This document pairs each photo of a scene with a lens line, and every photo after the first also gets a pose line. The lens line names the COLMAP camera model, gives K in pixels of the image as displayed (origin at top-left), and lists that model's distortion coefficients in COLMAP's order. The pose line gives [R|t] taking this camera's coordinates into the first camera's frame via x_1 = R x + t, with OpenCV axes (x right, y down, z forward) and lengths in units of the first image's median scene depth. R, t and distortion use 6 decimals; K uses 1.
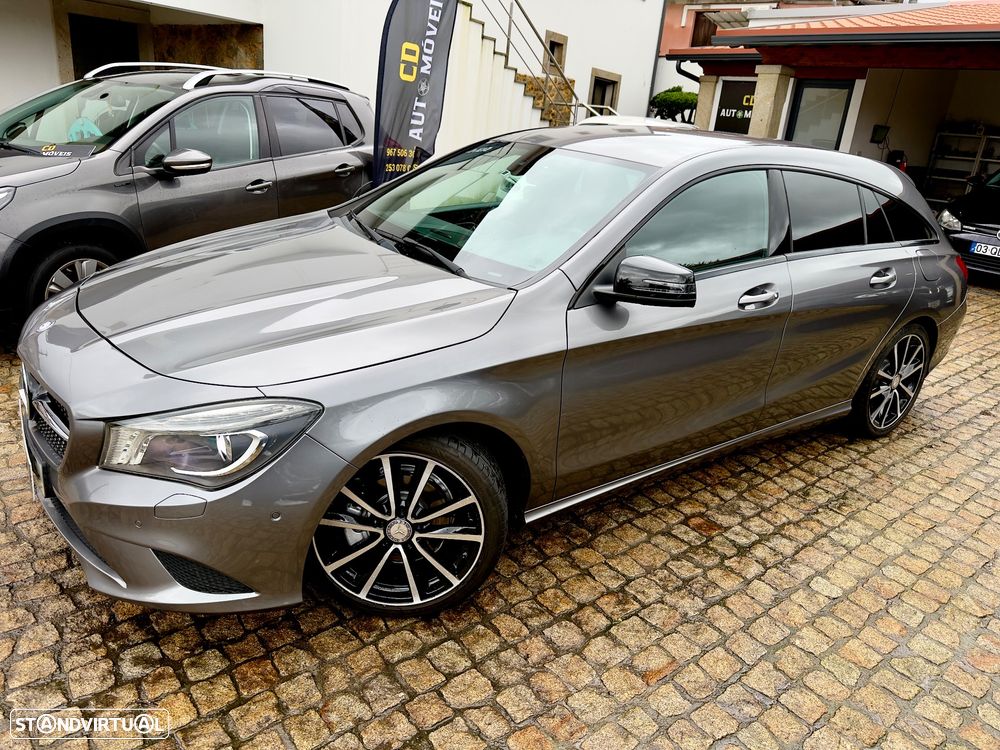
lens RADIAL K [[713.1, 0, 495.3], [0, 713.1, 374.5], [0, 0, 1]] dist [0.030449, -0.037326]
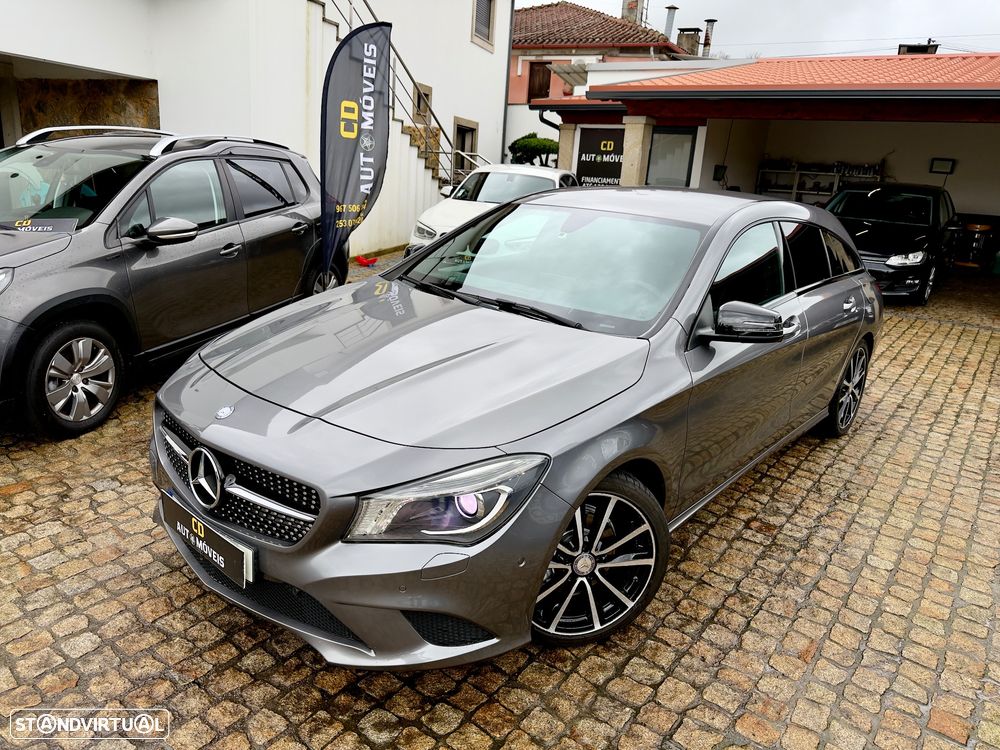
lens RADIAL K [[713.1, 0, 497.4], [0, 713.1, 381.2], [0, 0, 1]] dist [0.030449, -0.037326]
pose [[0.969825, -0.091134, 0.226127, -0.373857], [0.100515, 0.994474, -0.030298, -0.032084], [-0.222117, 0.052113, 0.973626, -0.043924]]
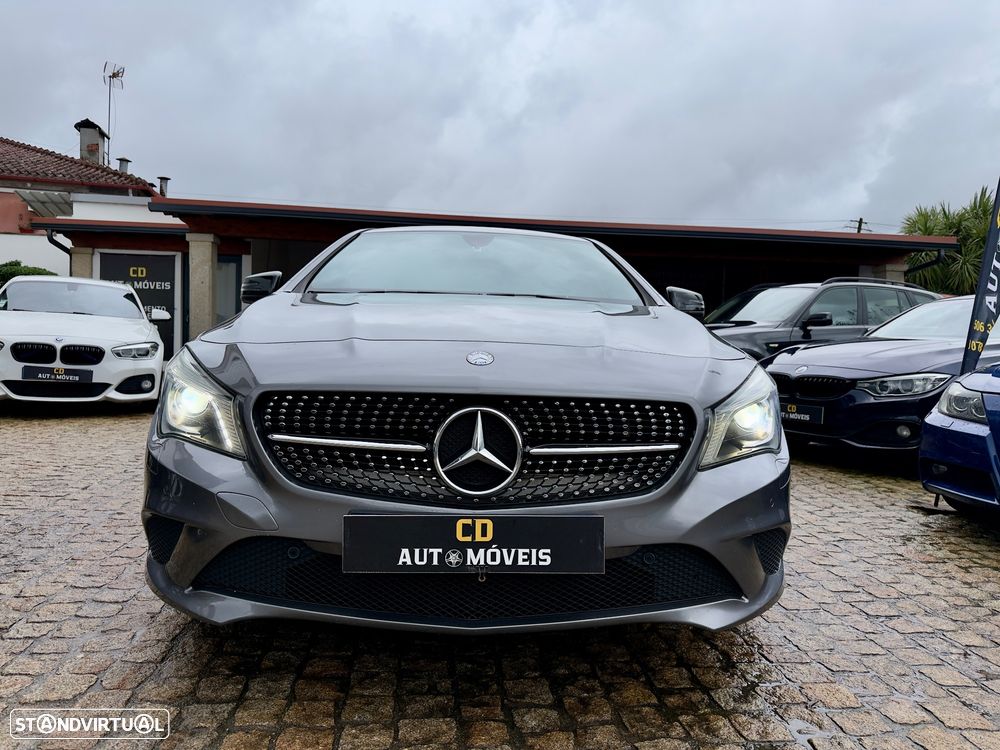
lens RADIAL K [[713.1, 0, 500.3], [0, 713.1, 377.8], [0, 0, 1]] dist [0.030449, -0.037326]
pose [[0.538048, -0.092060, 0.837872, -0.947306], [0.306820, 0.947217, -0.092954, 0.022735], [-0.785089, 0.307090, 0.537895, 0.467916]]
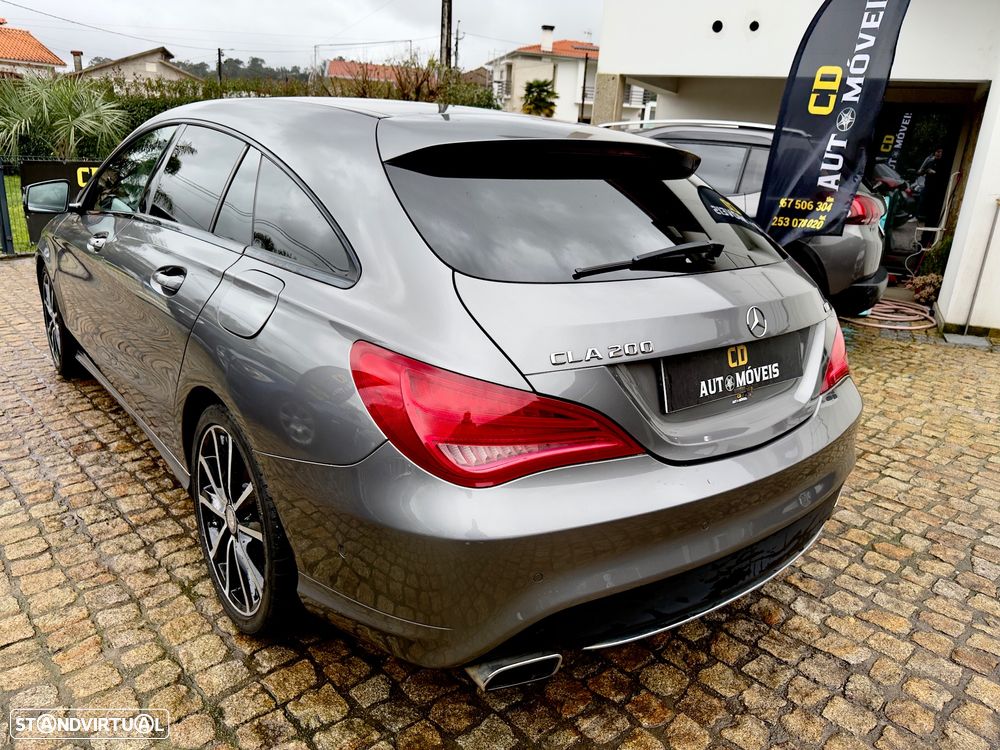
lens RADIAL K [[713.1, 0, 505.8], [0, 713.1, 360.4], [0, 0, 1]] dist [0.030449, -0.037326]
pose [[0.075569, 0.216856, -0.973274, 1.405078], [-0.396973, 0.901924, 0.170135, -0.350294], [0.914714, 0.373507, 0.154244, 1.393808]]
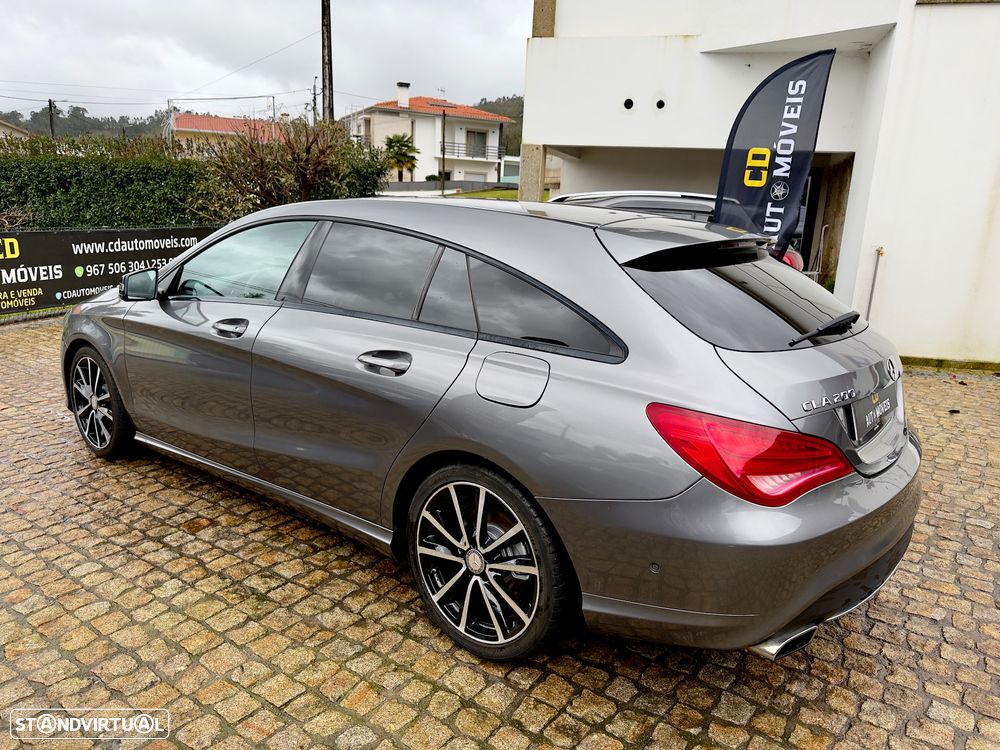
lens RADIAL K [[713.1, 0, 501.0], [0, 713.1, 372.5], [0, 0, 1]] dist [0.030449, -0.037326]
pose [[0.281144, 0.159704, -0.946284, 1.482296], [-0.357787, 0.932406, 0.051062, -0.242504], [0.890475, 0.324212, 0.319280, 1.017419]]
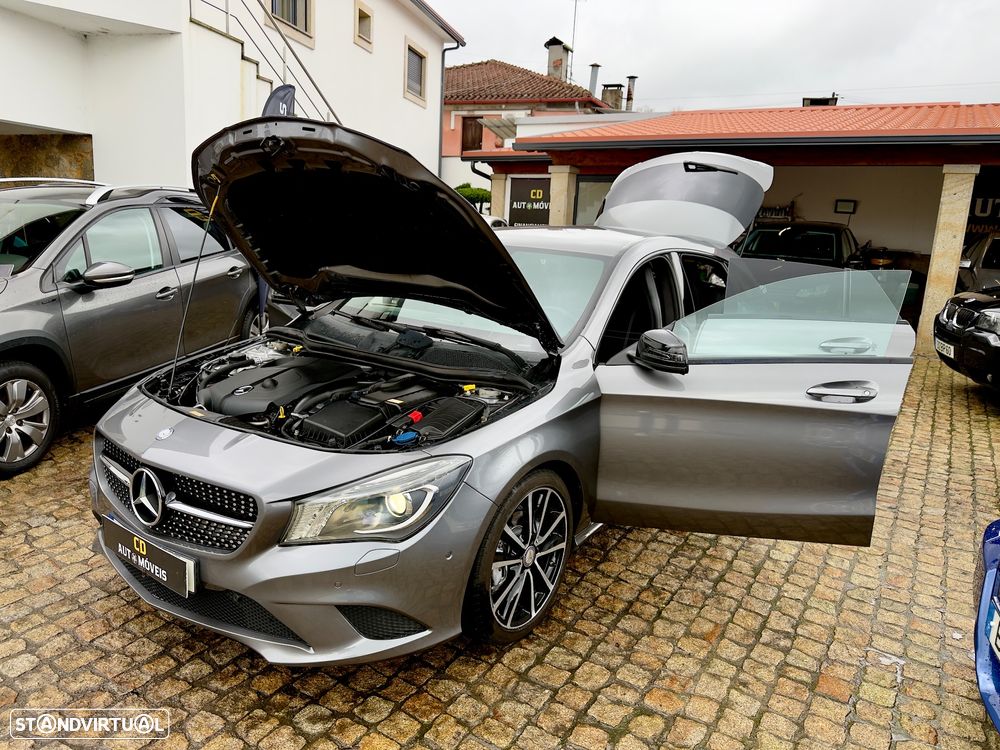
lens RADIAL K [[713.1, 0, 495.5], [0, 713.1, 375.9], [0, 0, 1]] dist [0.030449, -0.037326]
pose [[0.947015, -0.106946, 0.302863, -0.366028], [0.140981, 0.985655, -0.092779, 0.017204], [-0.288596, 0.130561, 0.948507, -0.129794]]
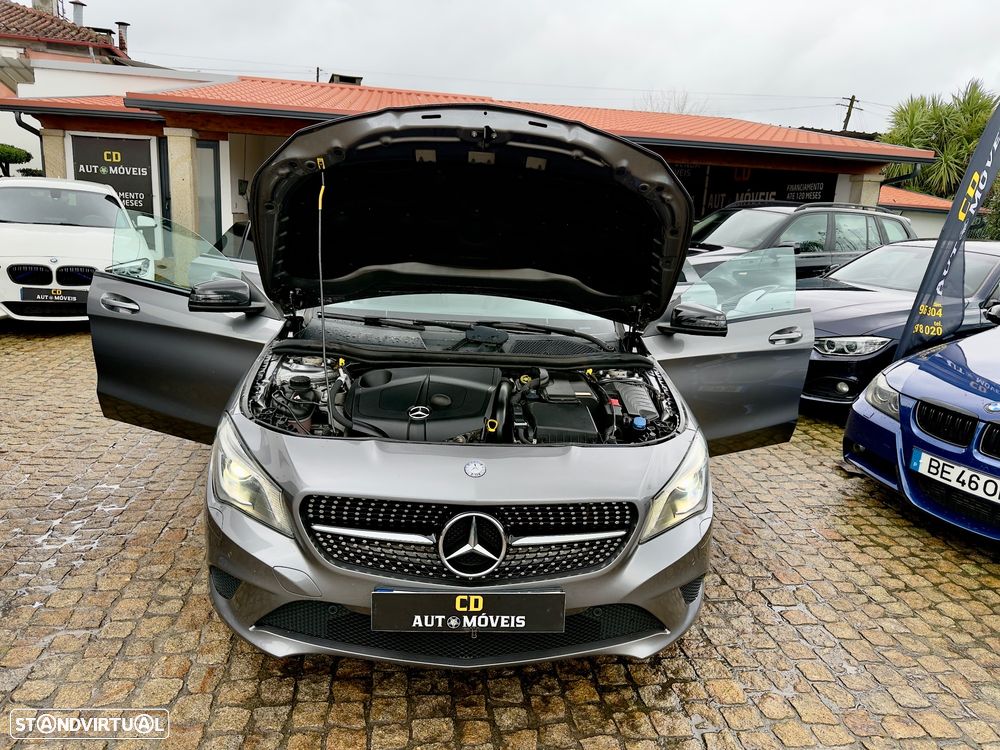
lens RADIAL K [[713.1, 0, 501.7], [0, 713.1, 373.6], [0, 0, 1]] dist [0.030449, -0.037326]
pose [[0.514678, -0.242290, 0.822437, -1.041442], [0.285719, 0.952879, 0.101916, -0.206856], [-0.808376, 0.182532, 0.559653, 0.333342]]
